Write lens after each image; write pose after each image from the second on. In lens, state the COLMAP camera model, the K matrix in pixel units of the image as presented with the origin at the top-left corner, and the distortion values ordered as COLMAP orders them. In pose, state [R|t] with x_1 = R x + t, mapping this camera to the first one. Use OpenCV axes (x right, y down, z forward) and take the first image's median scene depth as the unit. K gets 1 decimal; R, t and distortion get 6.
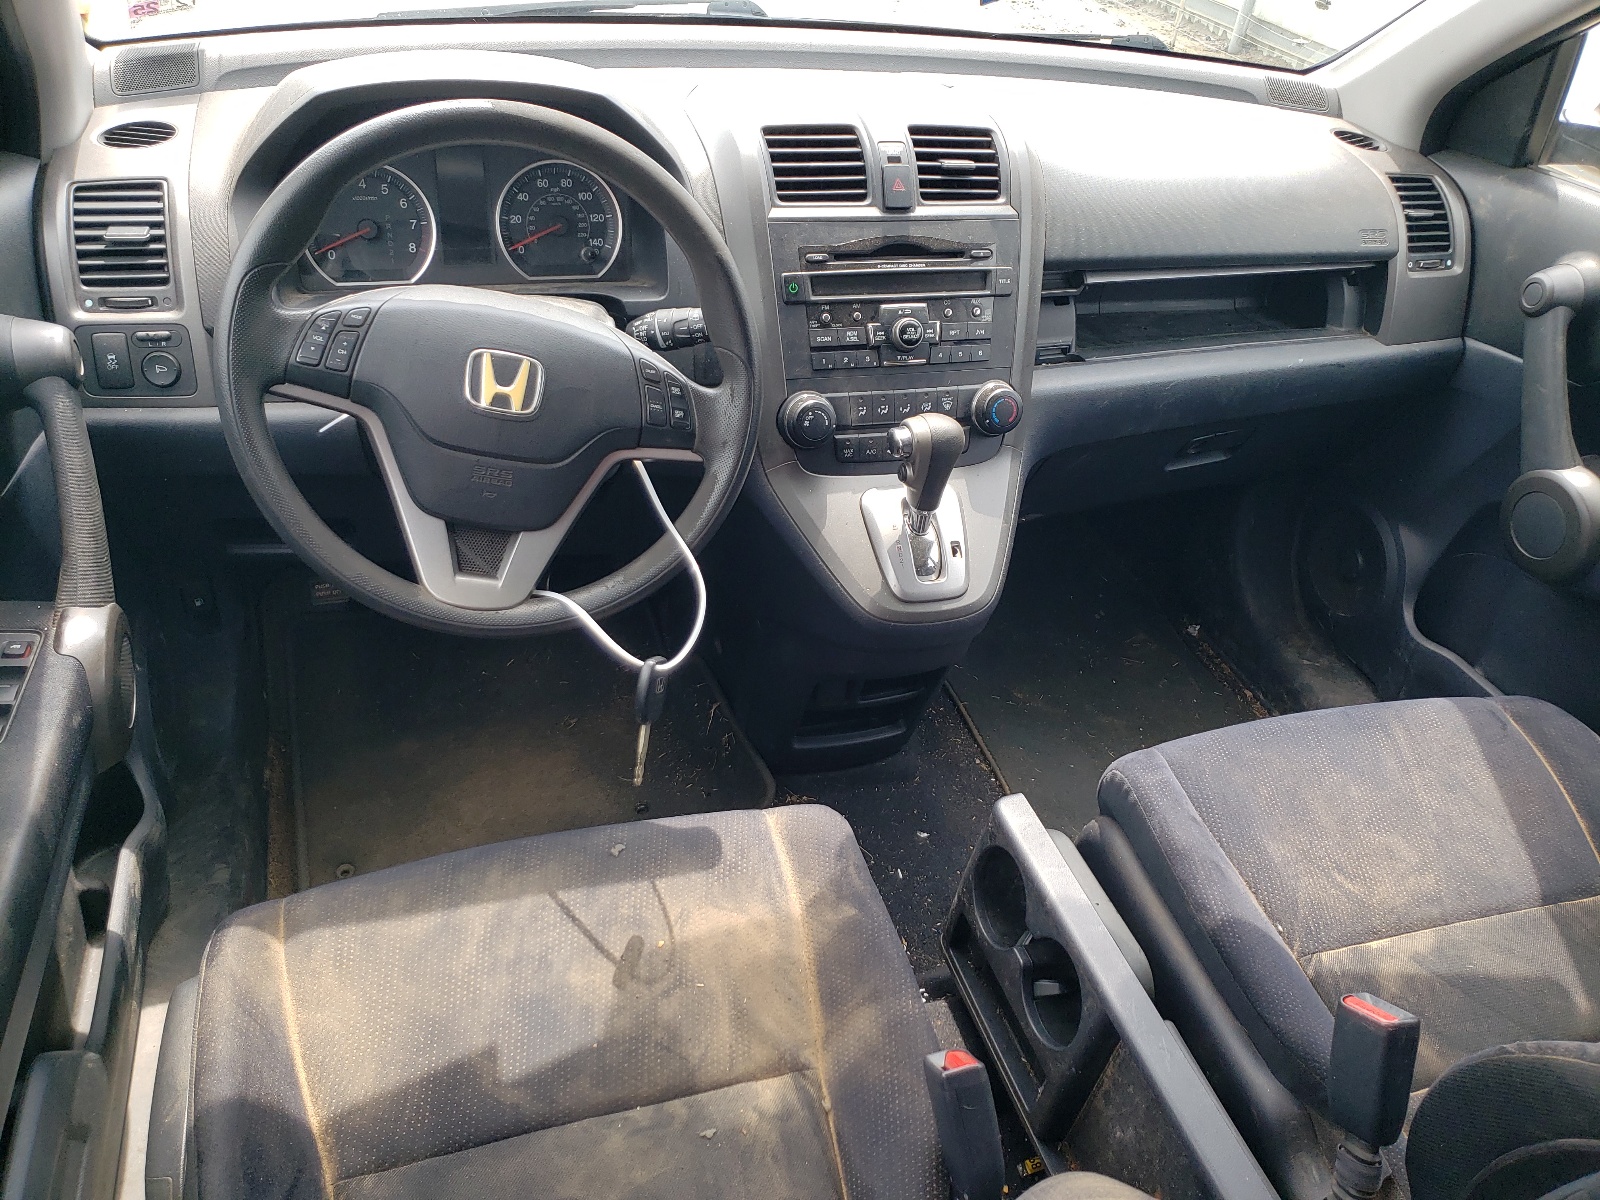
lens RADIAL K [[1242.0, 0, 800.0], [0, 1242.0, 600.0], [0, 0, 1]] dist [0.001315, -0.001007]
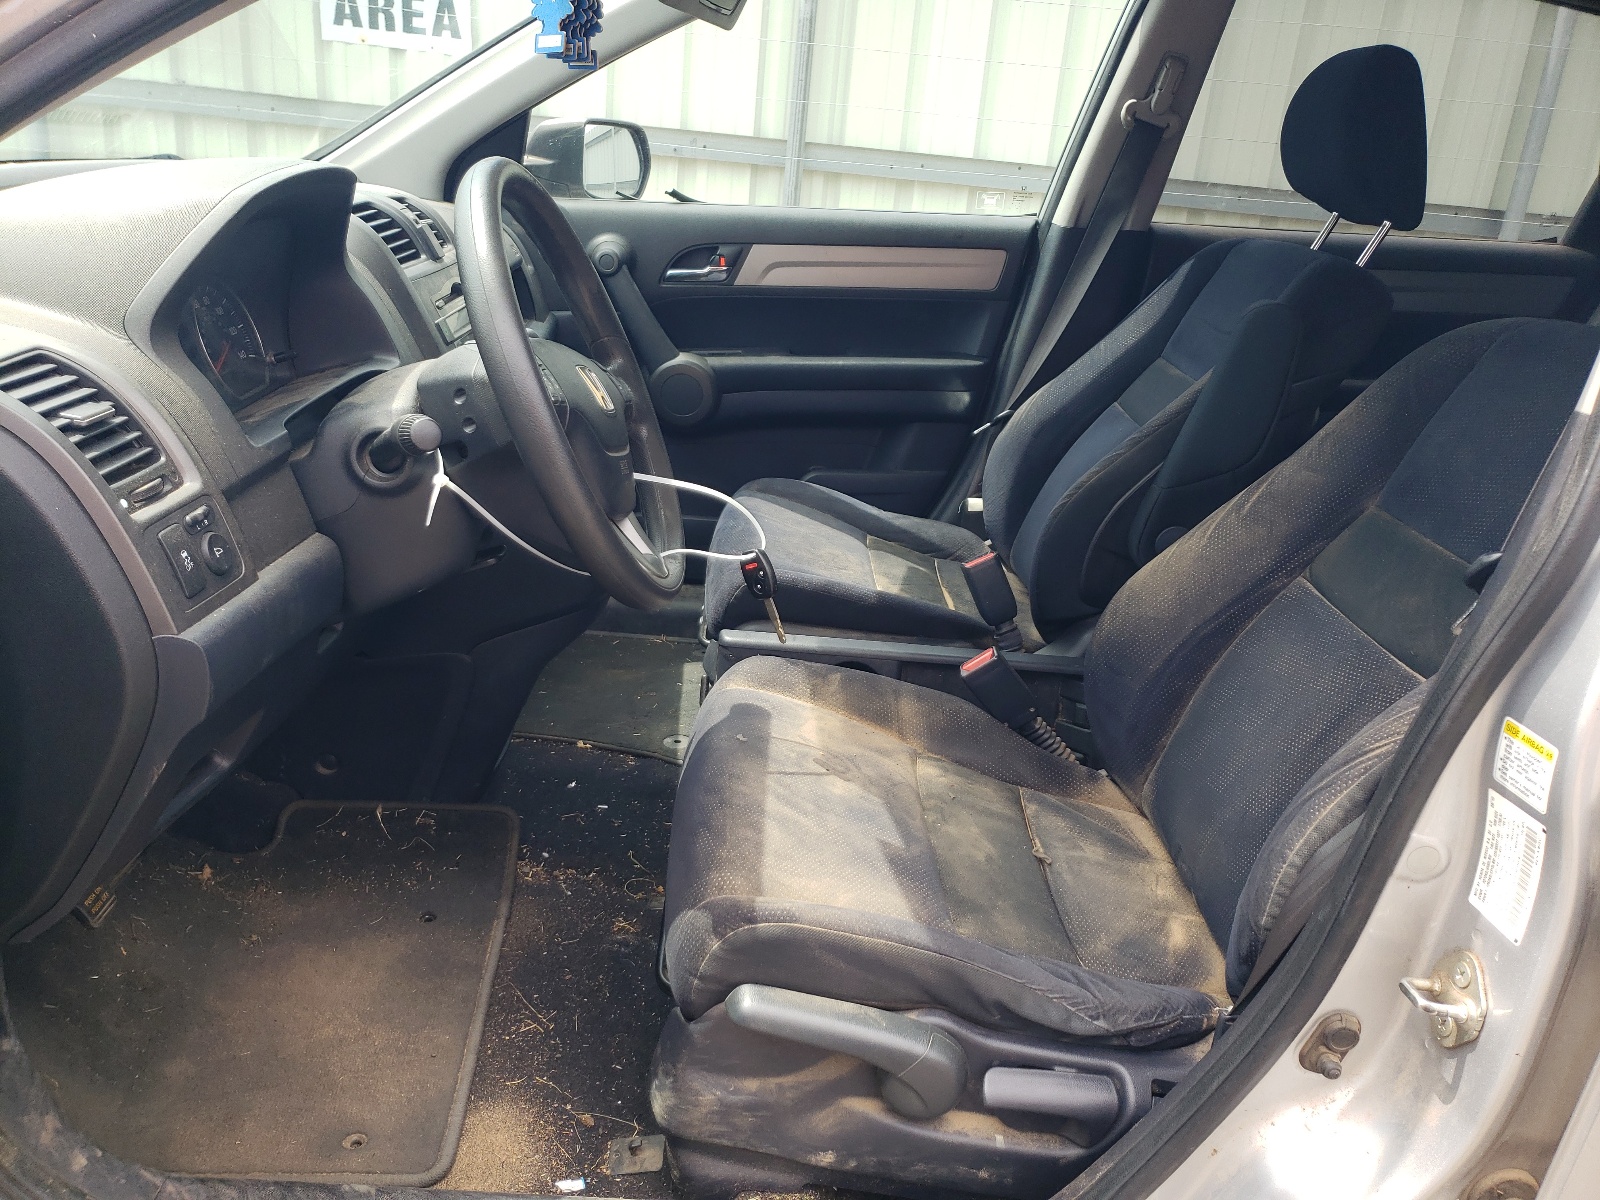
lens RADIAL K [[1242.0, 0, 800.0], [0, 1242.0, 600.0], [0, 0, 1]] dist [0.001315, -0.001007]
pose [[0.285310, -0.398183, 0.871808, -1.047482], [0.499908, 0.837907, 0.219098, -0.138770], [-0.817735, 0.373313, 0.438118, 0.334223]]
